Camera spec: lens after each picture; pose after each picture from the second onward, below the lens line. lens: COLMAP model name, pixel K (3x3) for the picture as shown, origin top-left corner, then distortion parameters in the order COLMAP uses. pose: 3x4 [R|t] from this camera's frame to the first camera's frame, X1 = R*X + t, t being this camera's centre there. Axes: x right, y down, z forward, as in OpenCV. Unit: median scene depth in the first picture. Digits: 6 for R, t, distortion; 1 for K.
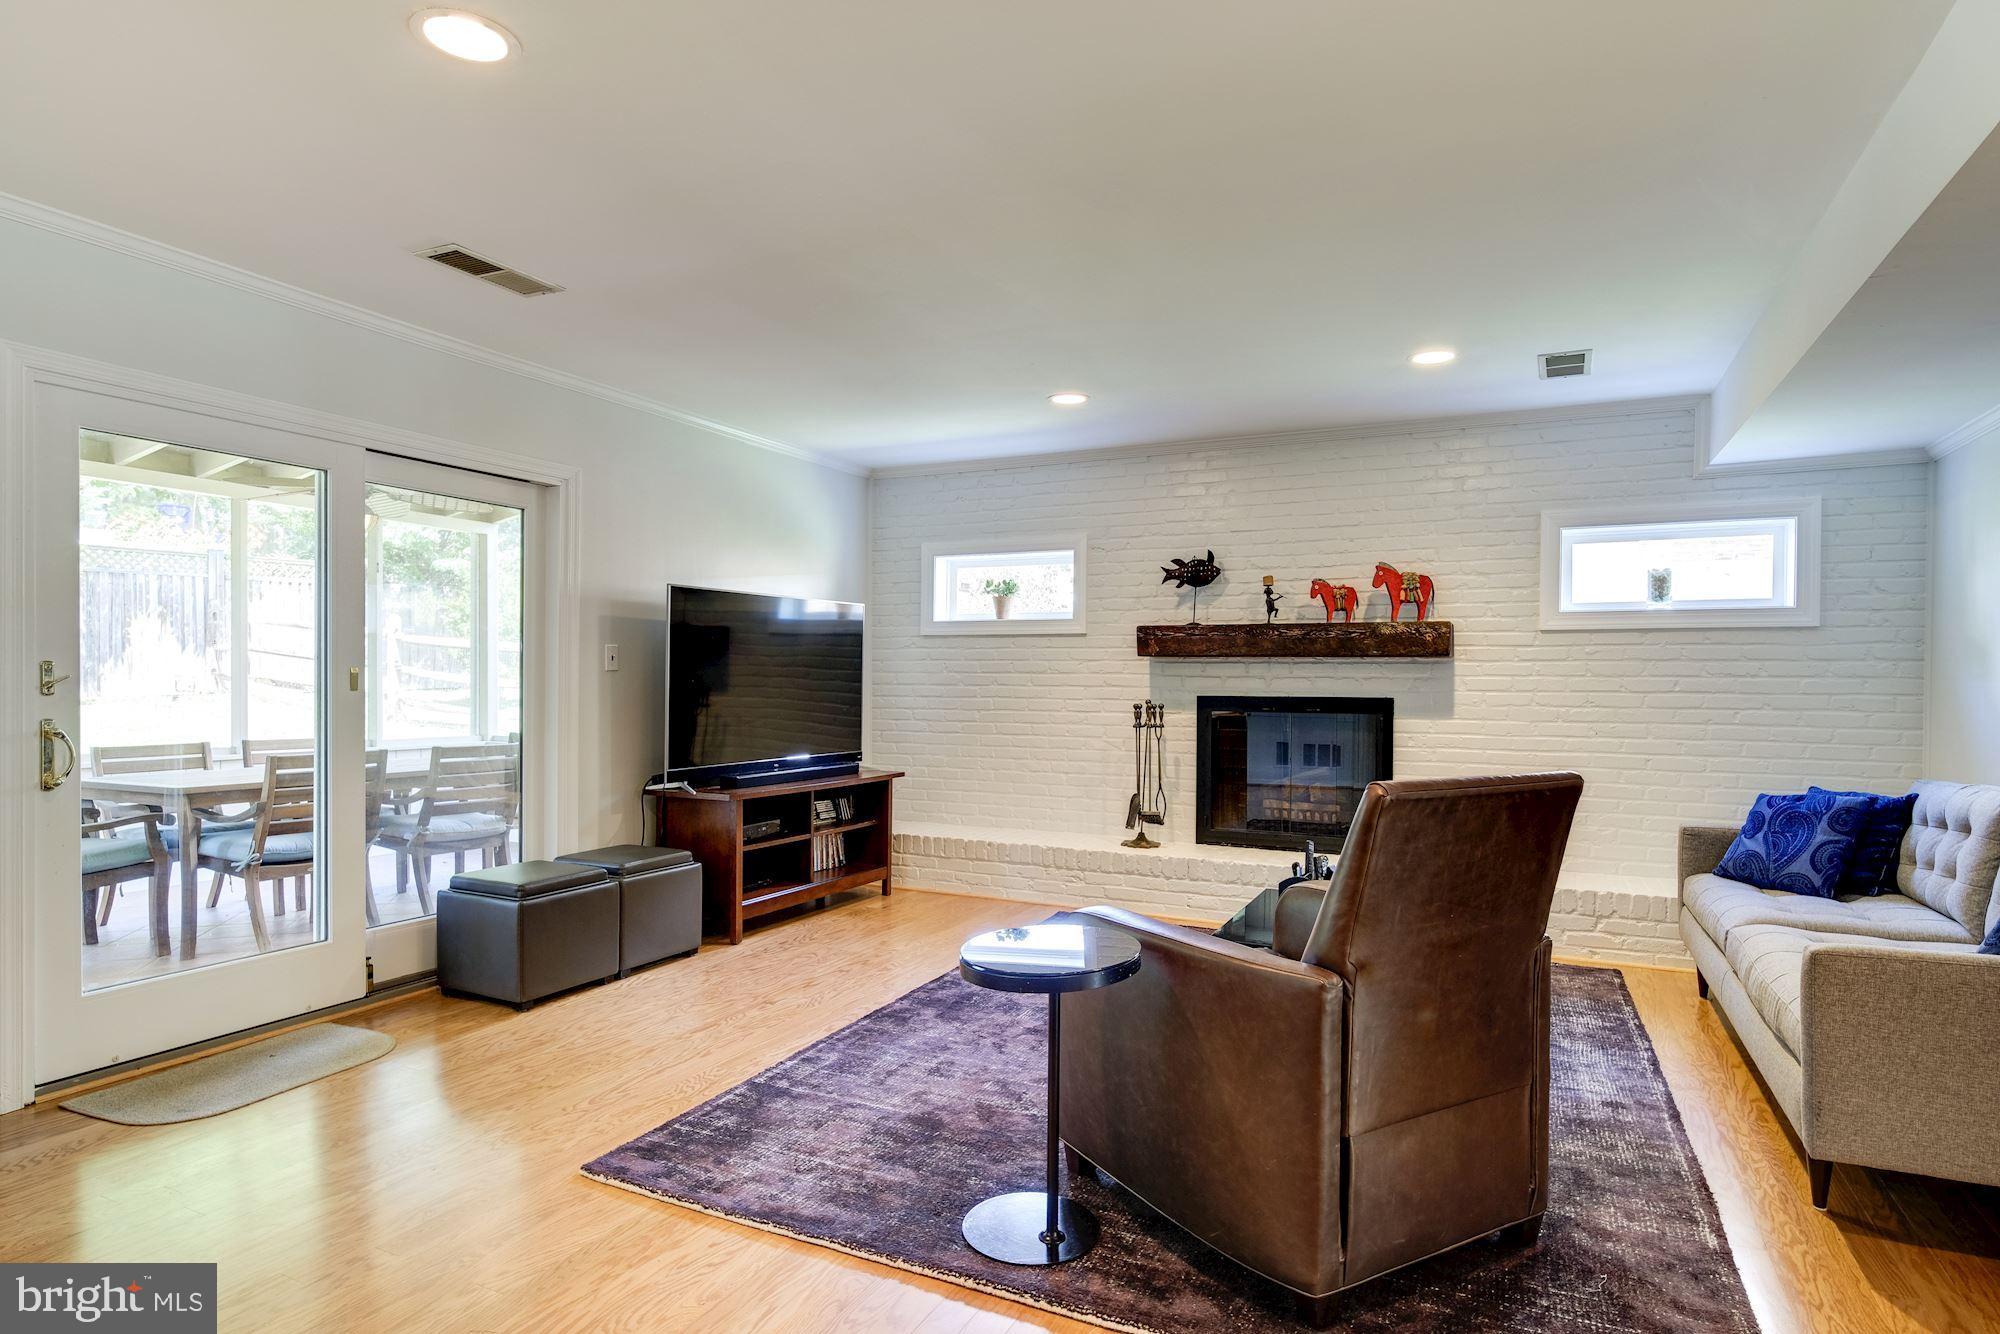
lens RADIAL K [[1091.2, 0, 970.5], [0, 1091.2, 688.6], [0, 0, 1]] dist [-0.004059, -0.000349]
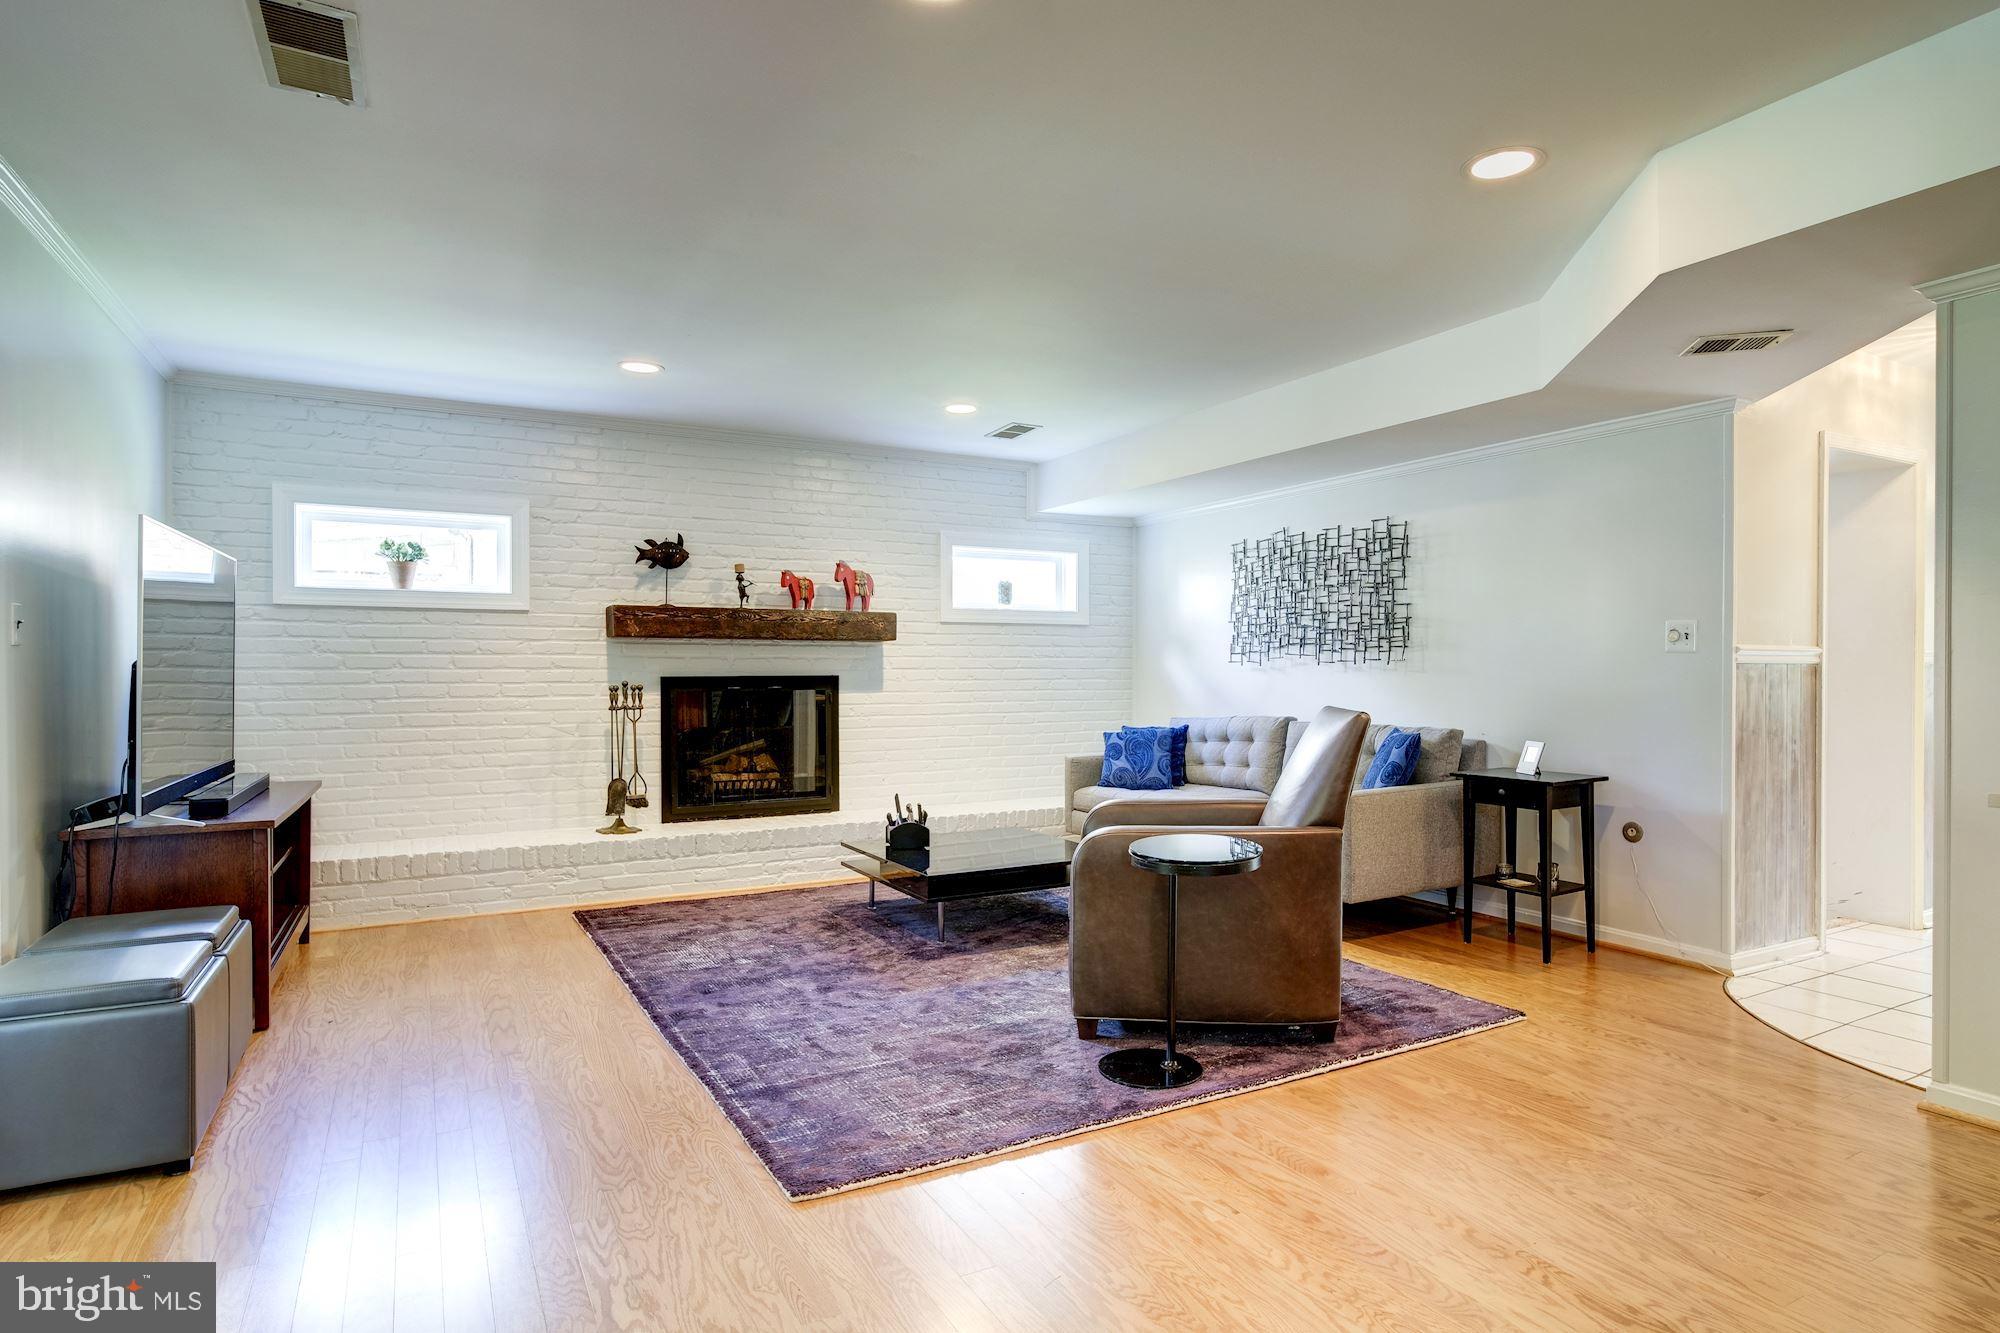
lens RADIAL K [[1094.6, 0, 1044.3], [0, 1094.6, 682.4], [0, 0, 1]] dist [0.000161, 0.001209]
pose [[0.555197, -0.017387, 0.831537, -0.448806], [0.012199, 0.999844, 0.012762, 0.003233], [-0.831629, 0.003059, 0.555323, 0.148265]]
